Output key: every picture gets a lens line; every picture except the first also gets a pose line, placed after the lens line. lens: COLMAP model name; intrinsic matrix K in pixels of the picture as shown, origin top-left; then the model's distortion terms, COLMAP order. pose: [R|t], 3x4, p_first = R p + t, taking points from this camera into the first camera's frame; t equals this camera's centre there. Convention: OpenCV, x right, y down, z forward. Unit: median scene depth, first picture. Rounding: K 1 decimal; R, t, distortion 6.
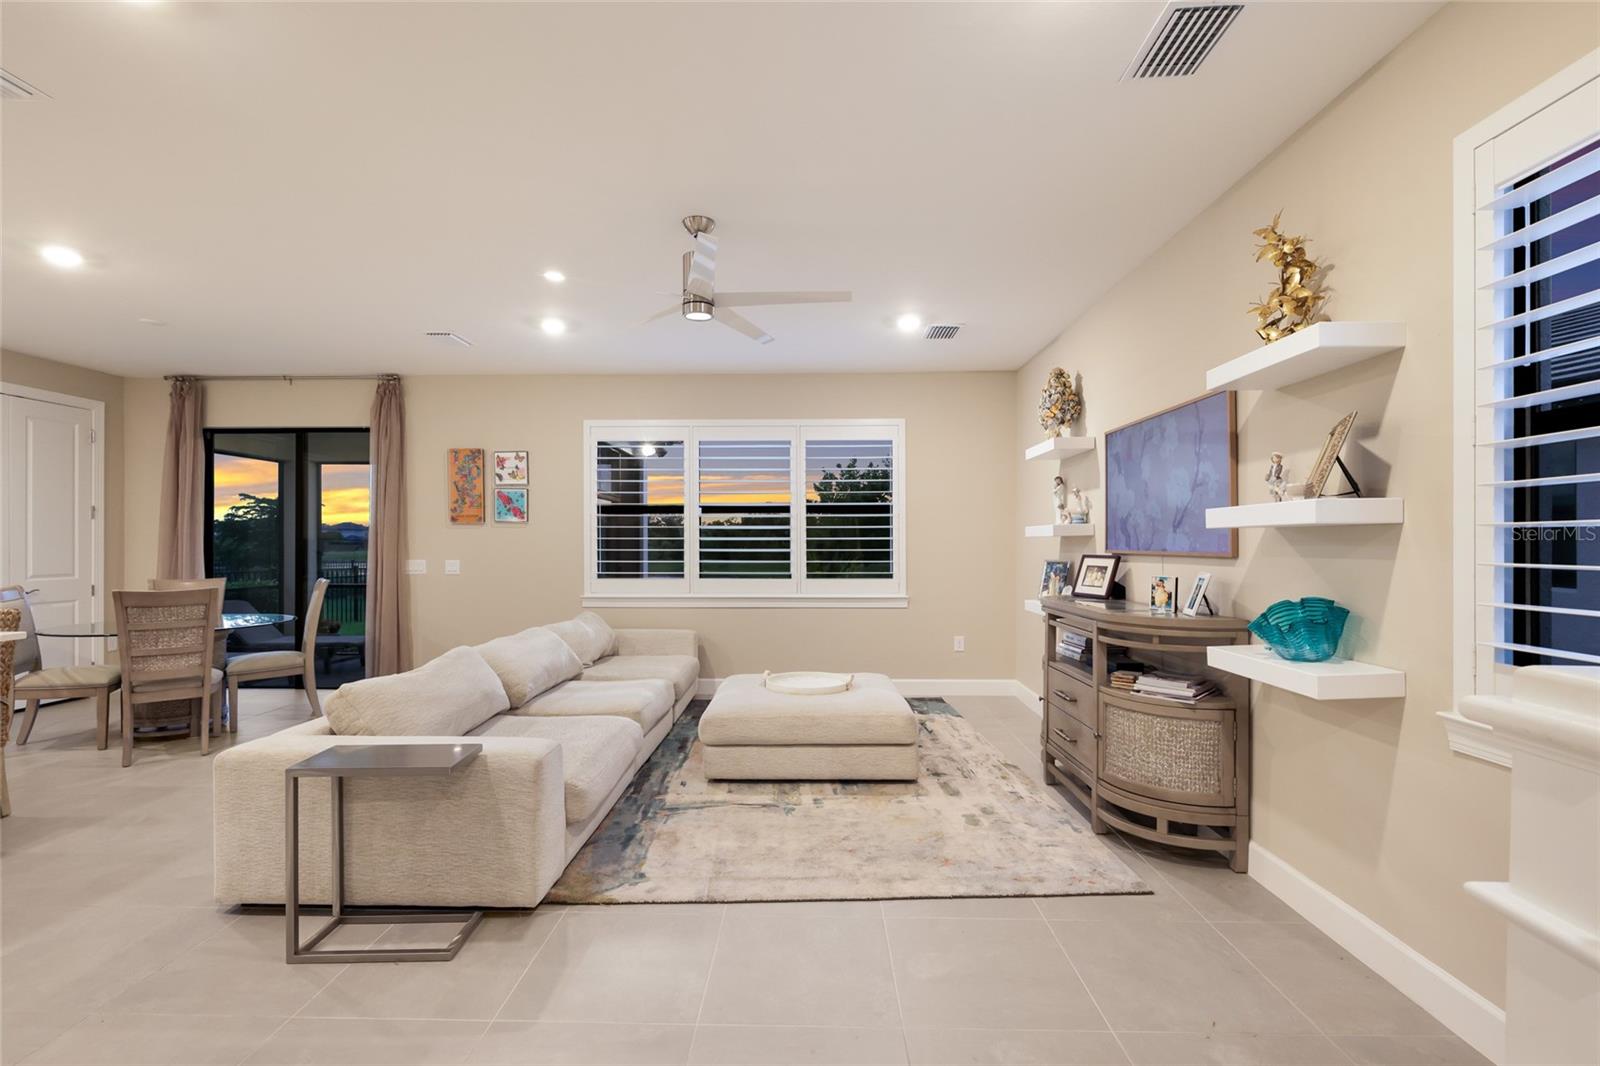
lens RADIAL K [[703.6, 0, 800.6], [0, 703.6, 542.4], [0, 0, 1]] dist [-0.003446, -0.000390]
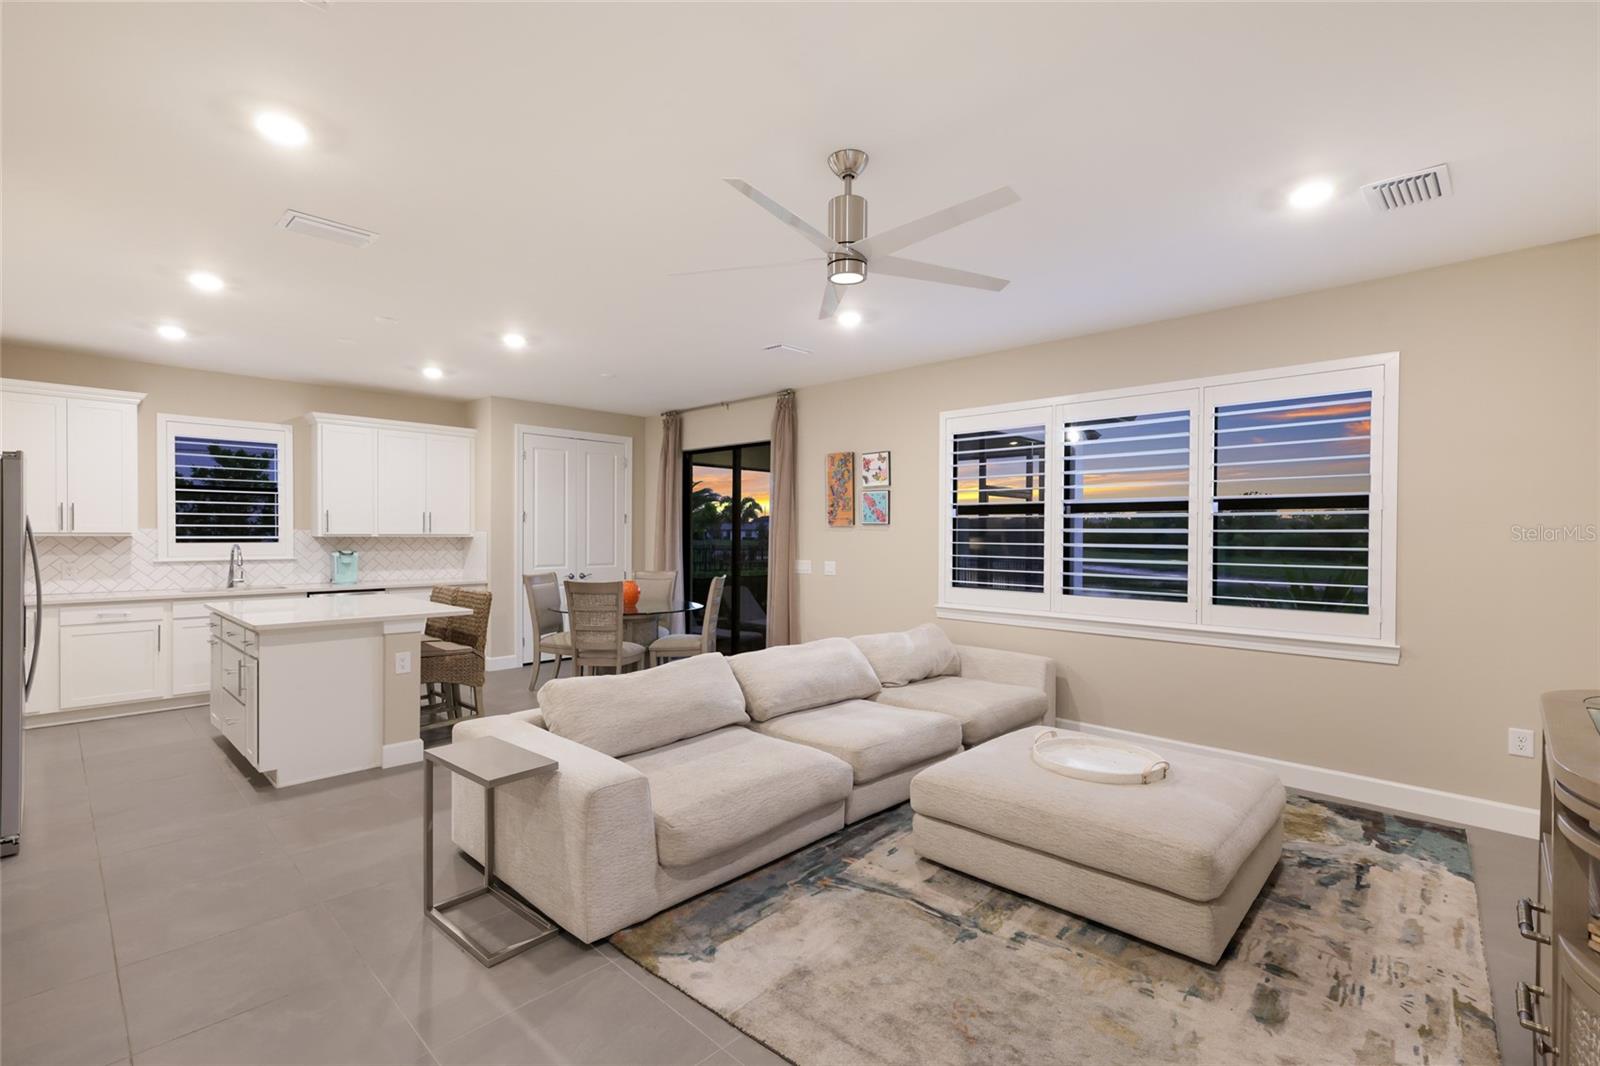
lens RADIAL K [[724.0, 0, 798.5], [0, 724.0, 542.8], [0, 0, 1]] dist [0.012675, -0.000154]
pose [[0.731252, 0.014152, -0.681961, 0.209598], [-0.006308, 0.999882, 0.013986, -0.018048], [0.682079, -0.005925, 0.731255, 0.198308]]
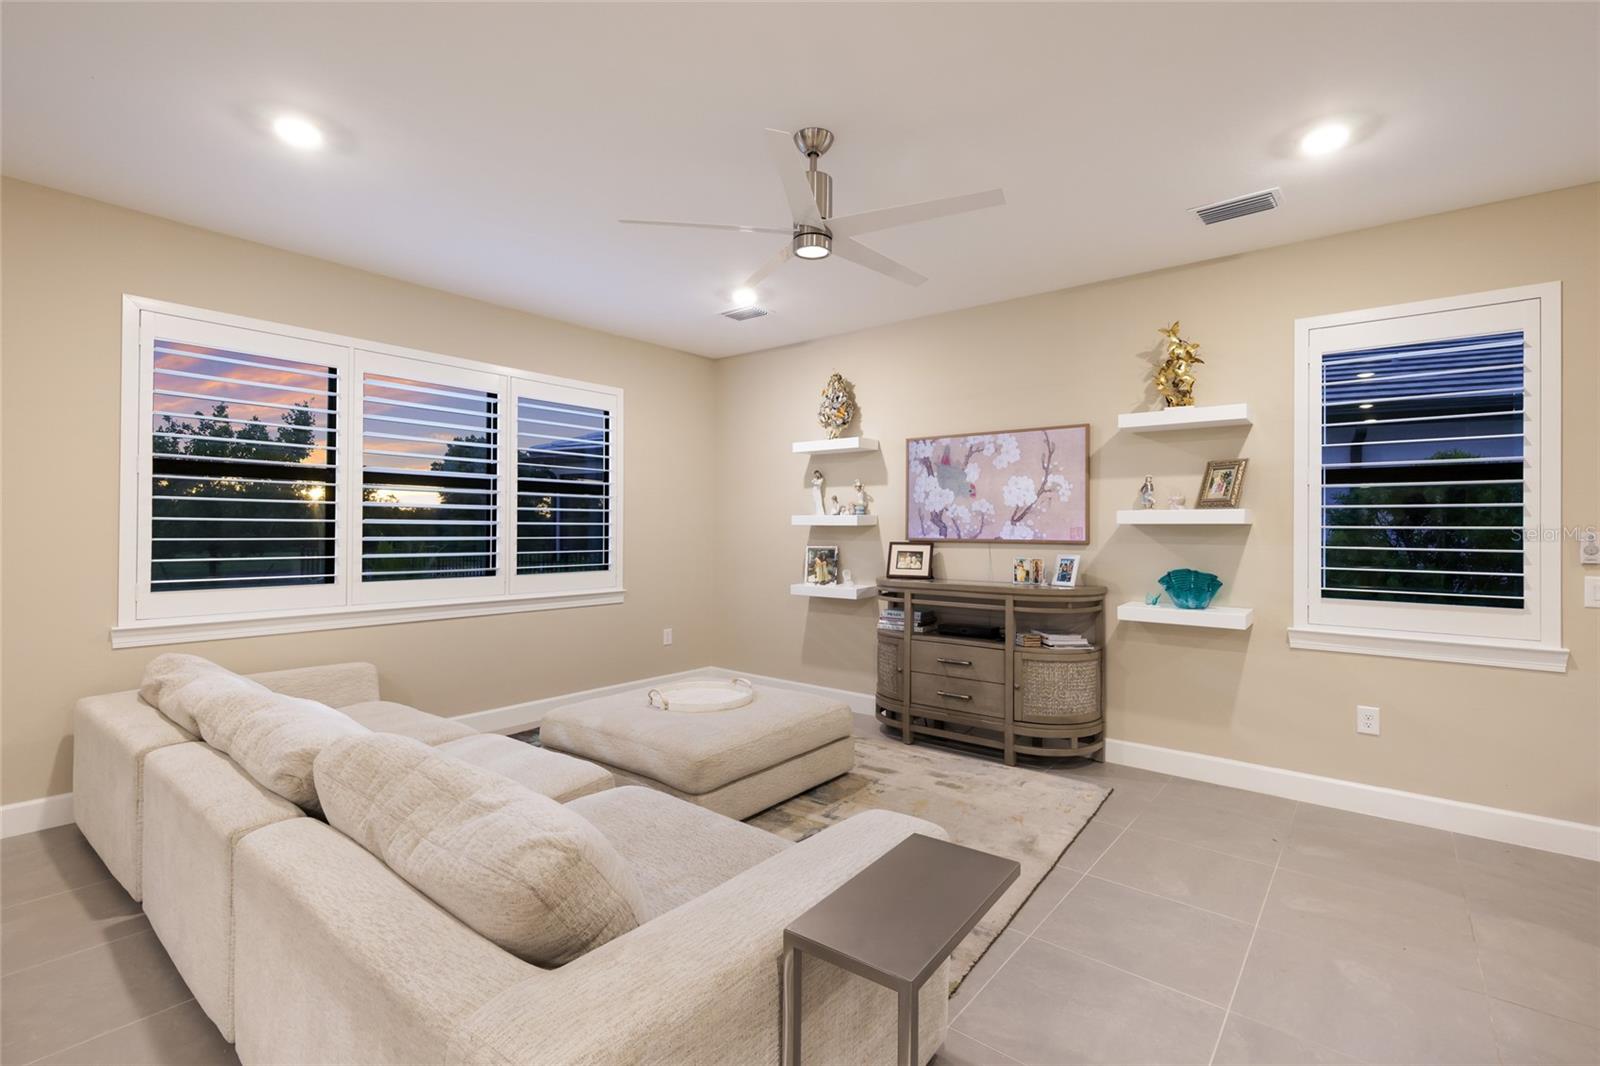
lens RADIAL K [[717.8, 0, 807.1], [0, 717.8, 524.1], [0, 0, 1]] dist [0.002224, -0.000213]
pose [[0.610101, 0.010752, 0.792250, -0.441552], [-0.008715, 0.999938, -0.006860, -0.001939], [-0.792276, -0.002719, 0.610157, 0.276305]]
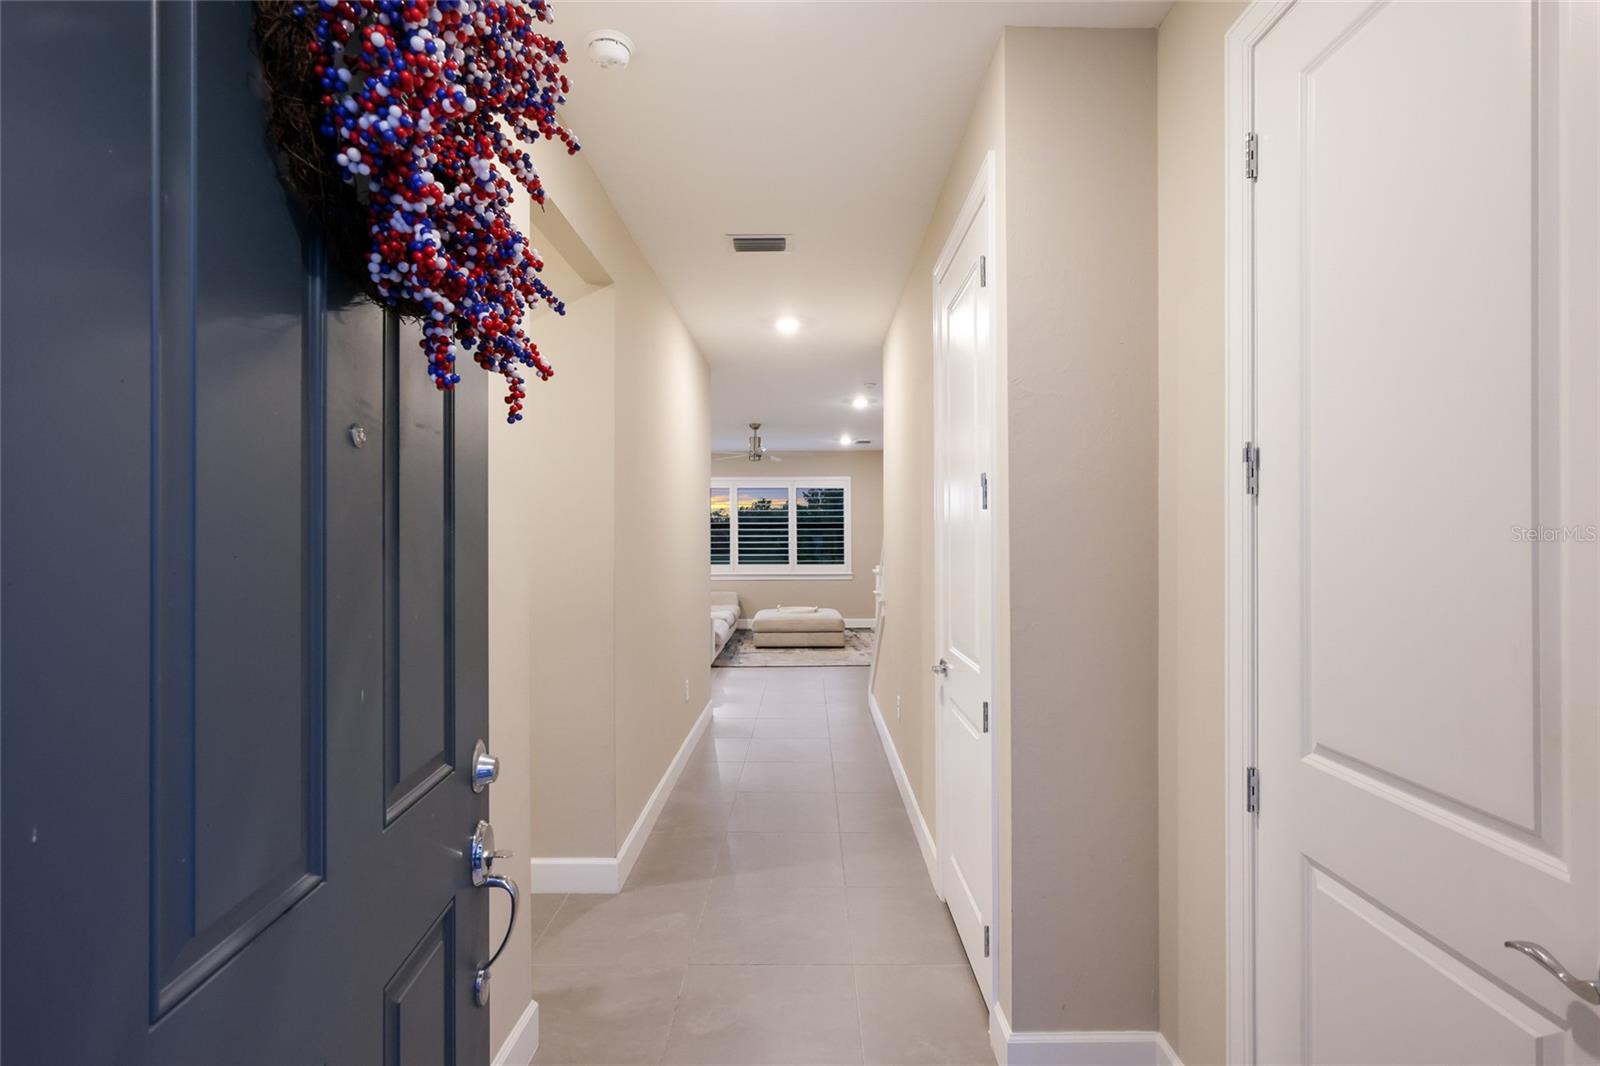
lens RADIAL K [[739.1, 0, 800.0], [0, 739.1, 533.0], [0, 0, 1]] dist [0.014759, -0.000391]
pose [[0.999913, -0.004147, 0.012561, -0.008433], [0.004150, 0.999991, -0.000177, -0.030283], [-0.012560, 0.000229, 0.999921, -0.962170]]
